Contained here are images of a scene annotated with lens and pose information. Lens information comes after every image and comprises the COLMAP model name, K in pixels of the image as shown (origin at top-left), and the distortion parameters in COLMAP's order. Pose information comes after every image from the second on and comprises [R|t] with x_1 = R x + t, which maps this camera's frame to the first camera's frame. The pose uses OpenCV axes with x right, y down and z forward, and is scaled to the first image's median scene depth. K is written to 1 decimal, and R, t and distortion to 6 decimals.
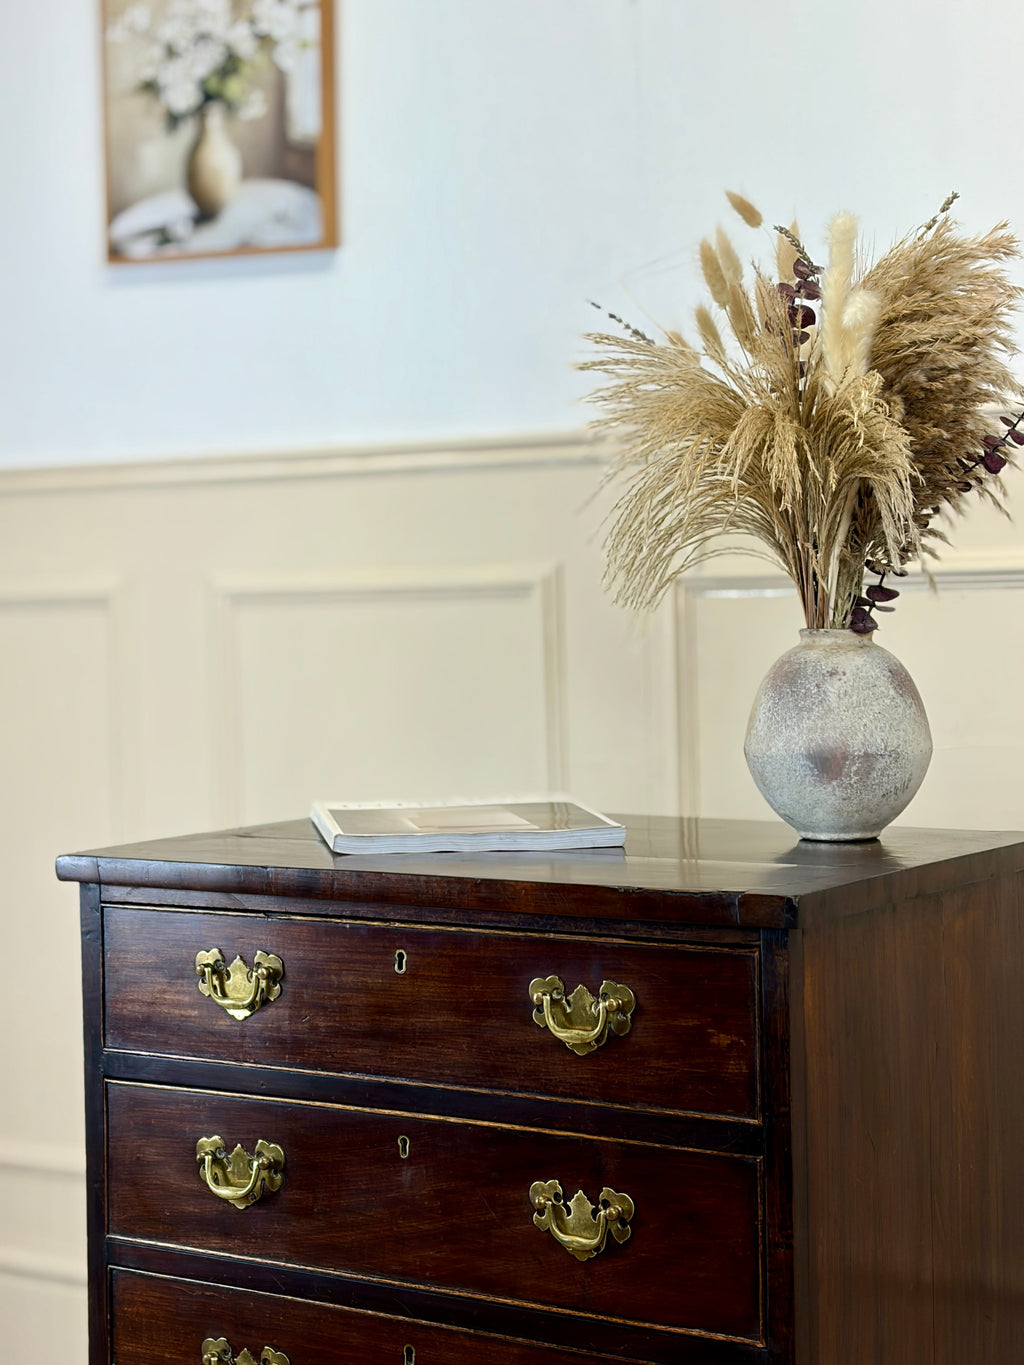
lens RADIAL K [[2562.2, 0, 509.2], [0, 2562.2, 689.3], [0, 0, 1]] dist [0.285095, -1.227014]
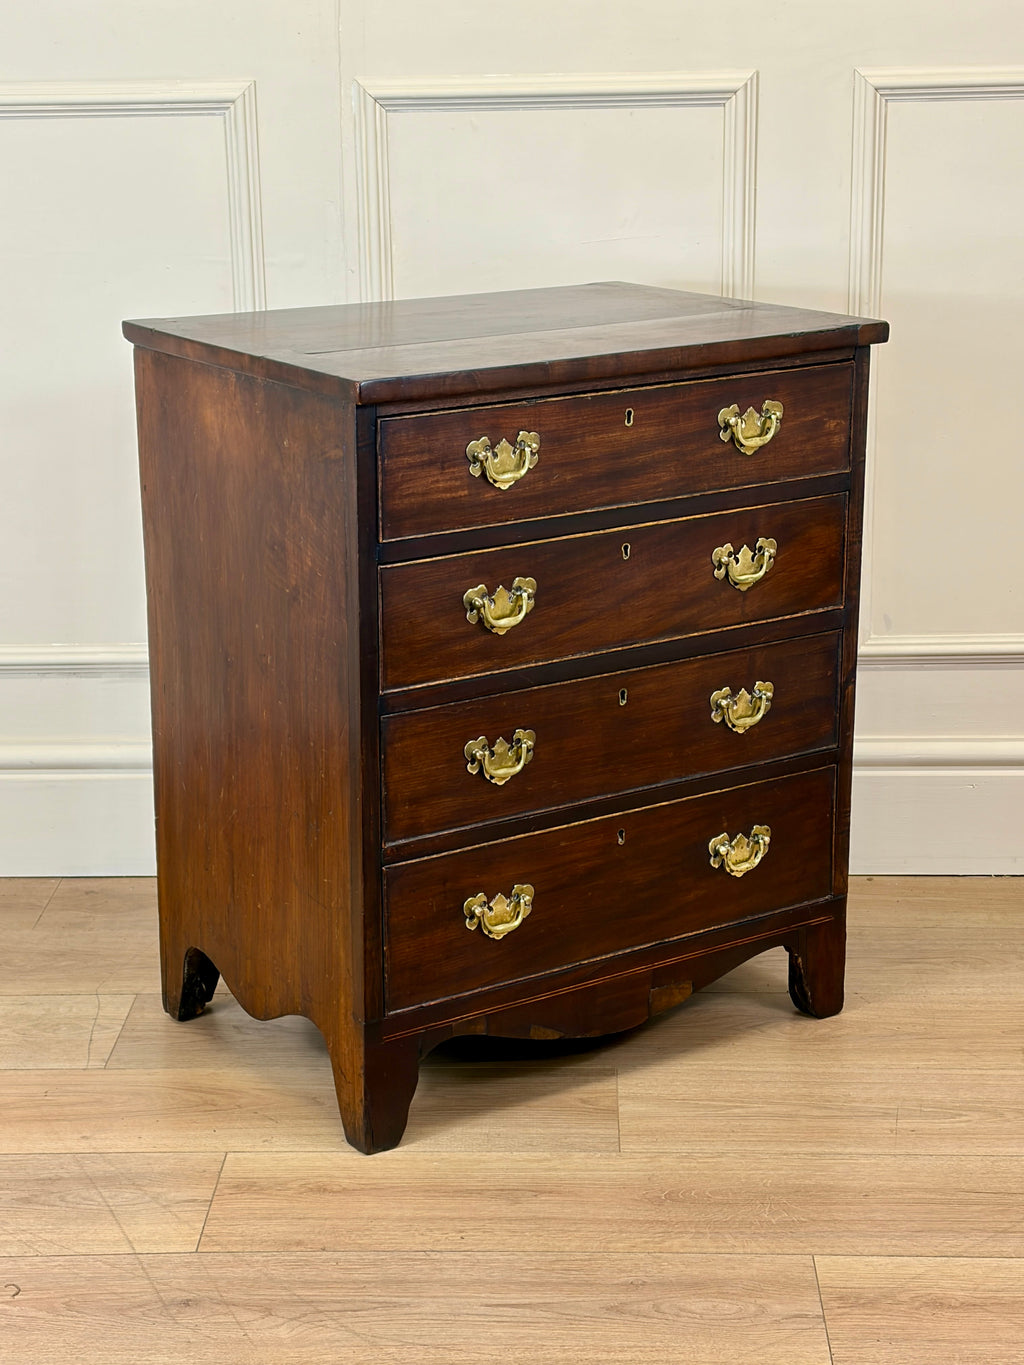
lens RADIAL K [[2416.2, 0, 512.4], [0, 2416.2, 684.4], [0, 0, 1]] dist [0.293937, -1.424426]
pose [[0.377185, -0.236661, 0.895390, -1.213243], [0.040180, 0.970071, 0.239474, -0.064100], [-0.925266, -0.054349, 0.375405, 0.558648]]
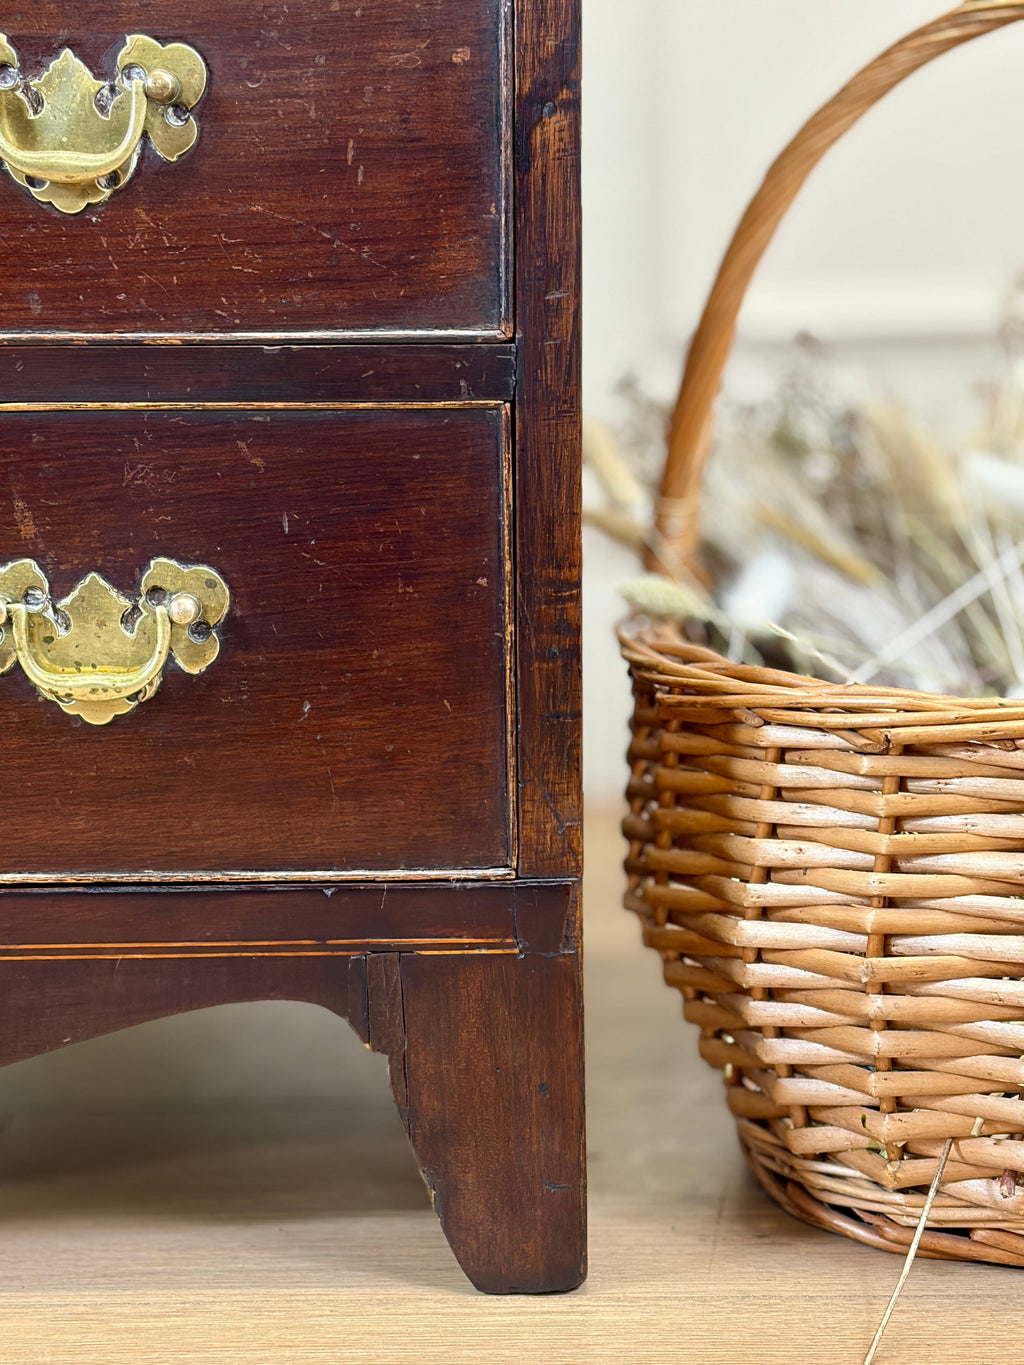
lens RADIAL K [[2478.4, 0, 512.2], [0, 2478.4, 691.3], [0, 0, 1]] dist [0.268041, -1.104644]
pose [[0.847864, -0.083534, 0.523592, -0.130592], [0.023842, 0.992519, 0.119739, 0.318090], [-0.529678, -0.089039, 0.843513, 0.553574]]
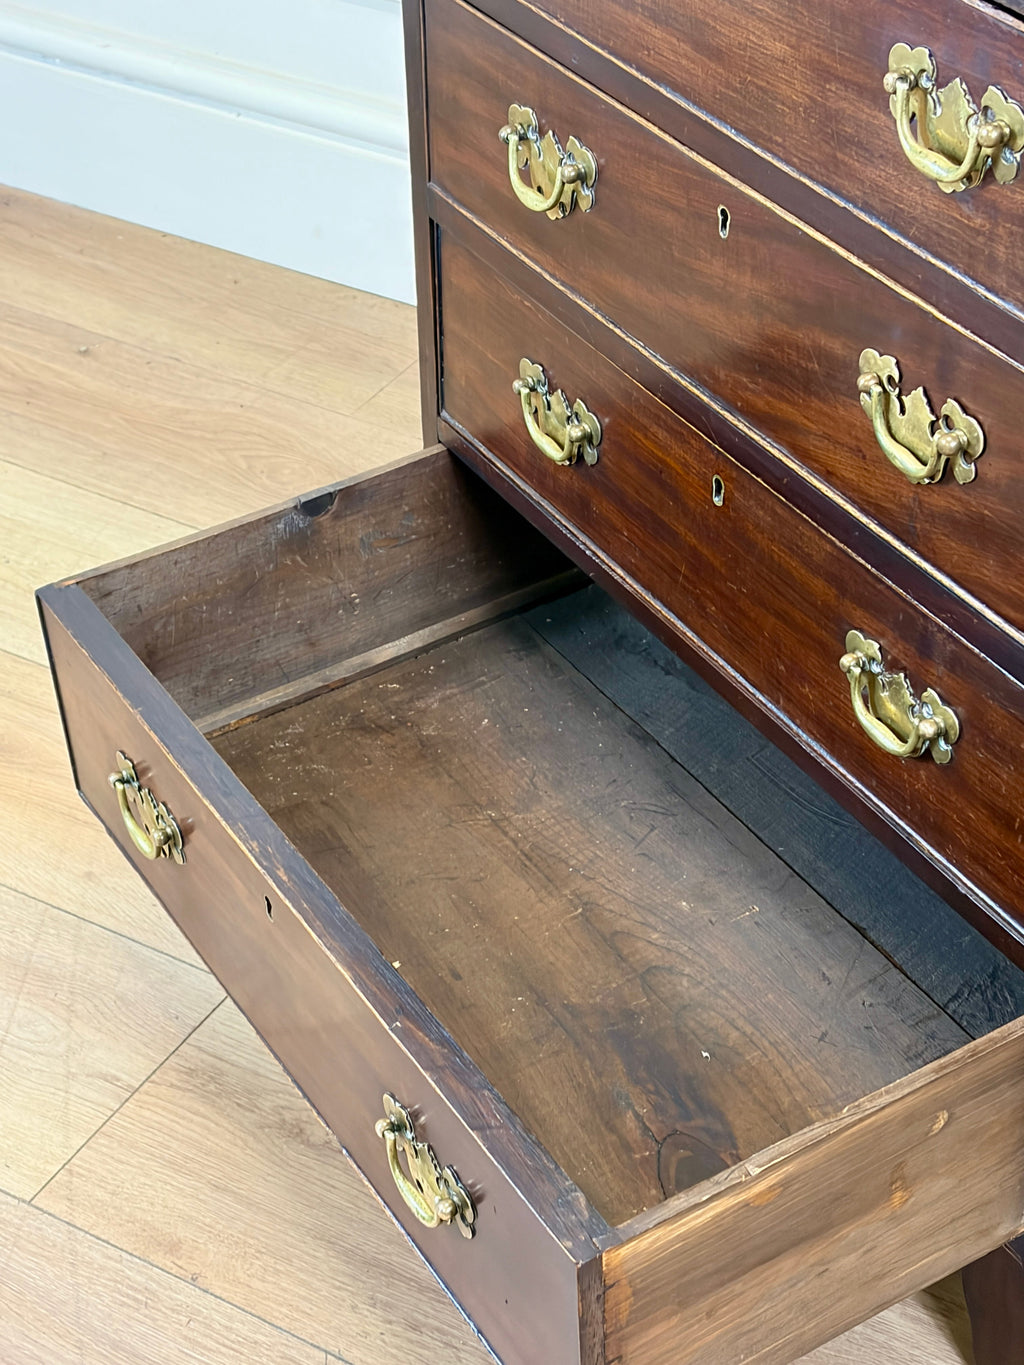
lens RADIAL K [[2478.4, 0, 512.2], [0, 2478.4, 691.3], [0, 0, 1]] dist [0.268041, -1.104644]
pose [[0.902887, 0.264461, -0.338903, 0.152616], [-0.016645, 0.809286, 0.587179, -0.093778], [0.429555, -0.524515, 0.735096, 0.446151]]
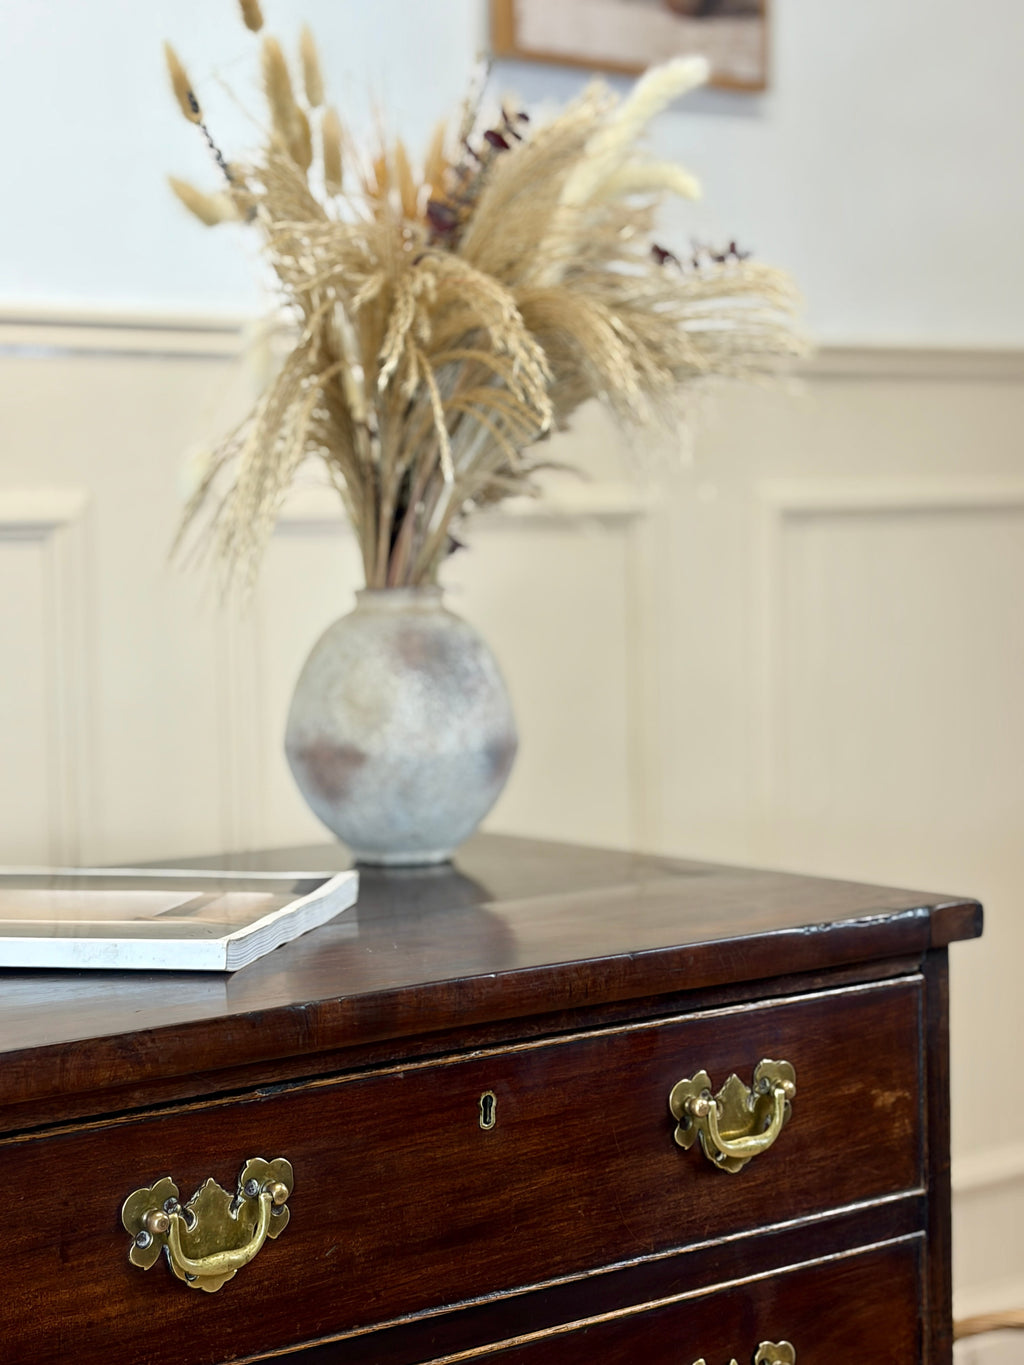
lens RADIAL K [[2562.2, 0, 509.2], [0, 2562.2, 689.3], [0, 0, 1]] dist [0.285095, -1.227014]
pose [[0.323314, -0.047508, 0.945099, -0.627733], [0.053996, 0.998038, 0.031697, -0.018135], [-0.944750, 0.040783, 0.325245, 0.765470]]
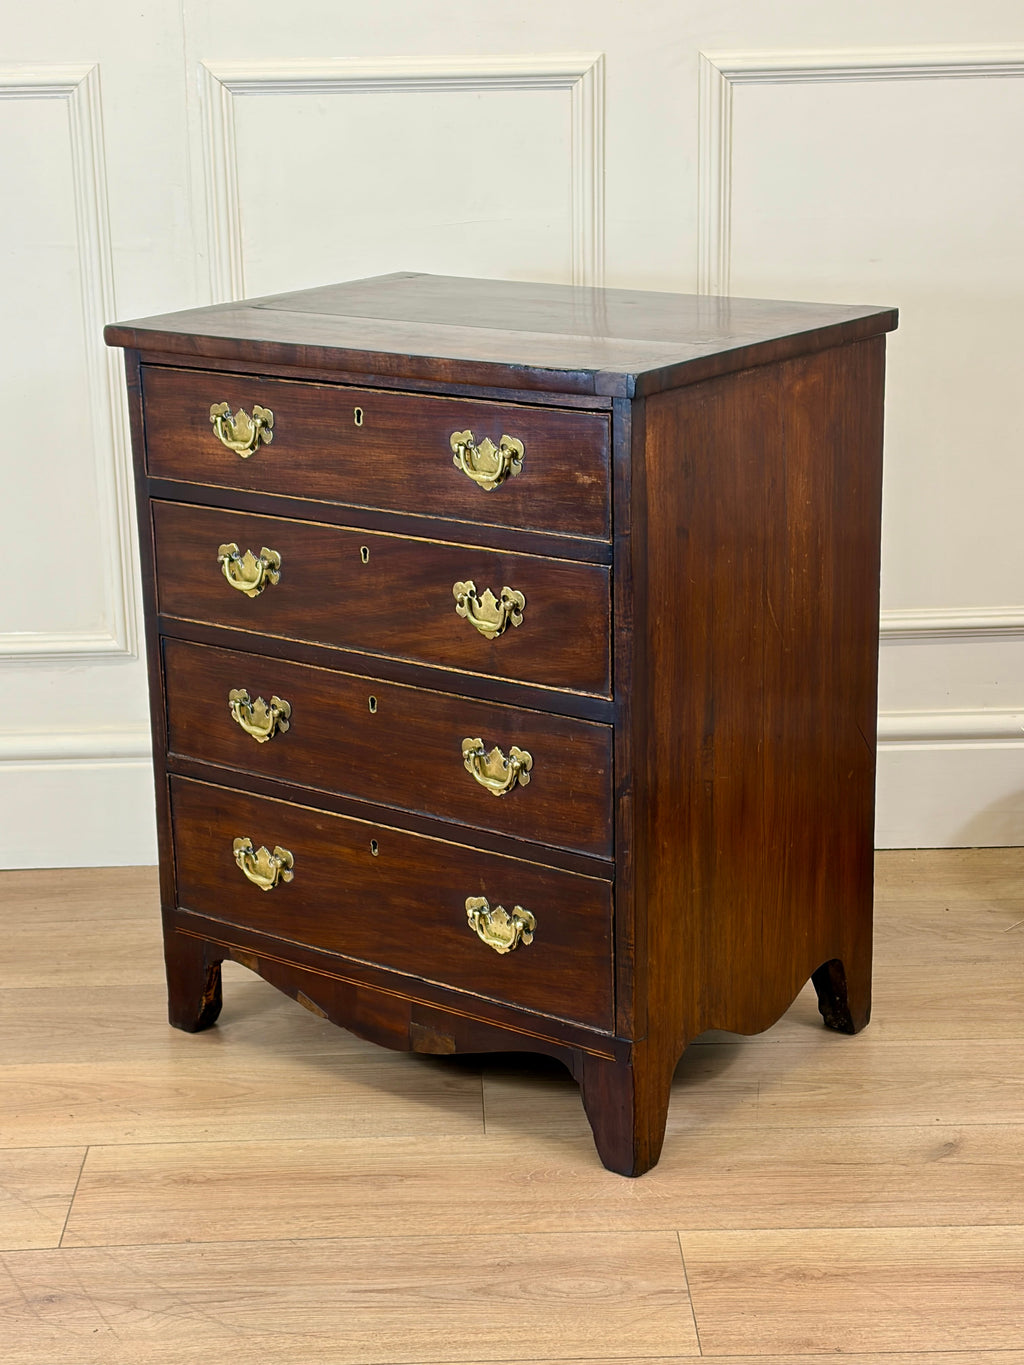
lens RADIAL K [[2474.2, 0, 508.2], [0, 2474.2, 684.2], [0, 0, 1]] dist [0.266687, -1.115977]
pose [[0.997500, 0.012625, -0.069523, 0.120350], [0.004204, 0.971561, 0.236753, -0.058997], [0.070535, -0.236454, 0.969079, -0.243035]]
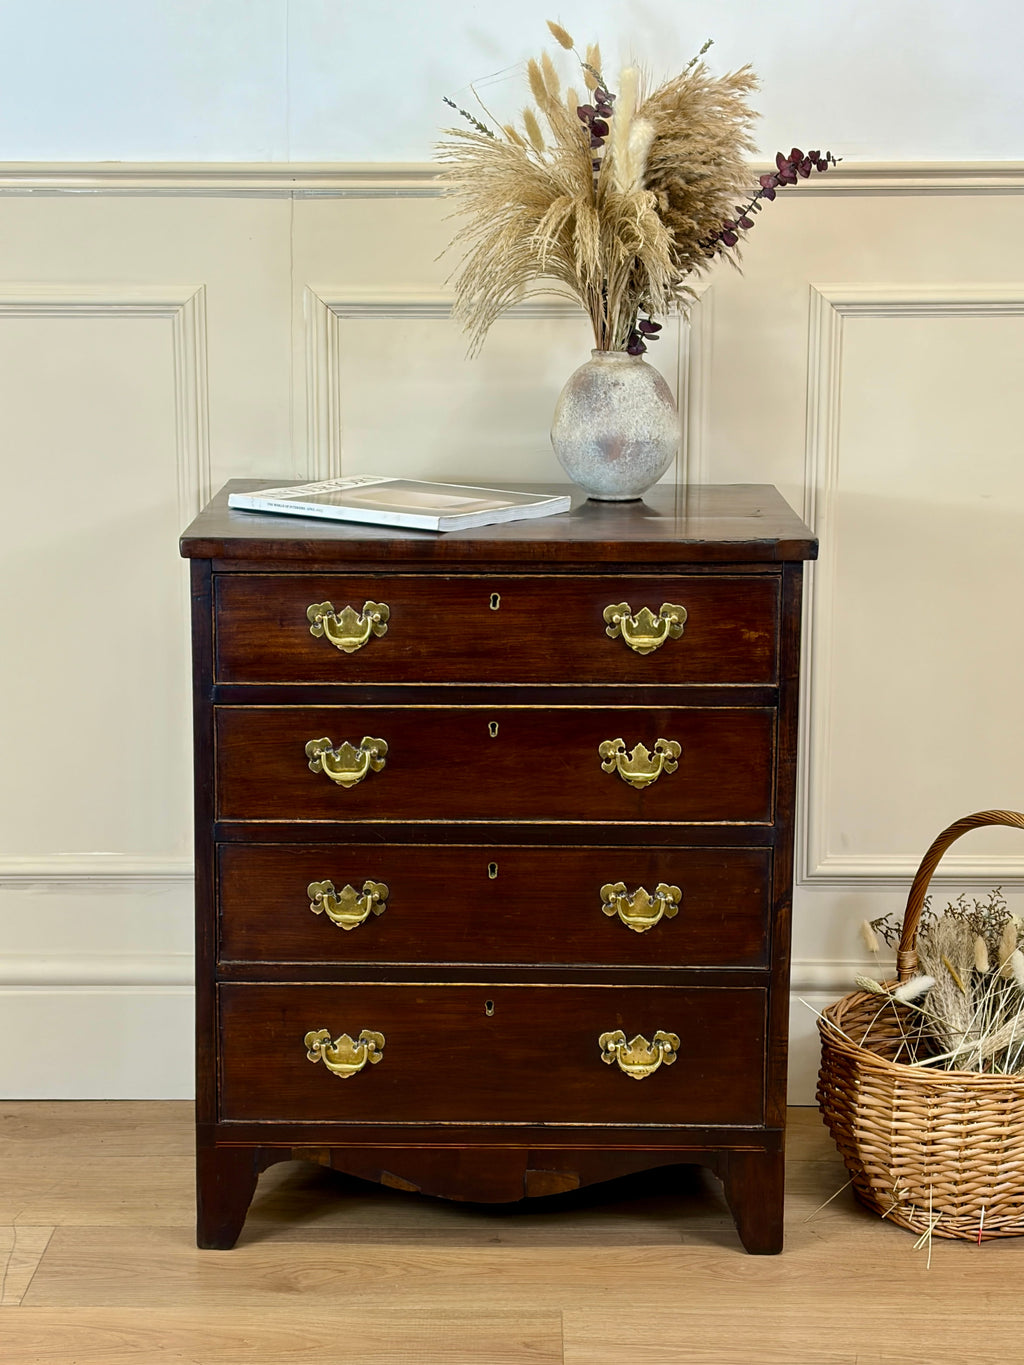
lens RADIAL K [[2416.2, 0, 512.4], [0, 2416.2, 684.4], [0, 0, 1]] dist [0.293937, -1.424426]
pose [[0.838240, -0.082998, 0.538948, -0.737655], [0.005243, 0.989530, 0.144233, -0.039583], [-0.545276, -0.118076, 0.829899, -0.110367]]
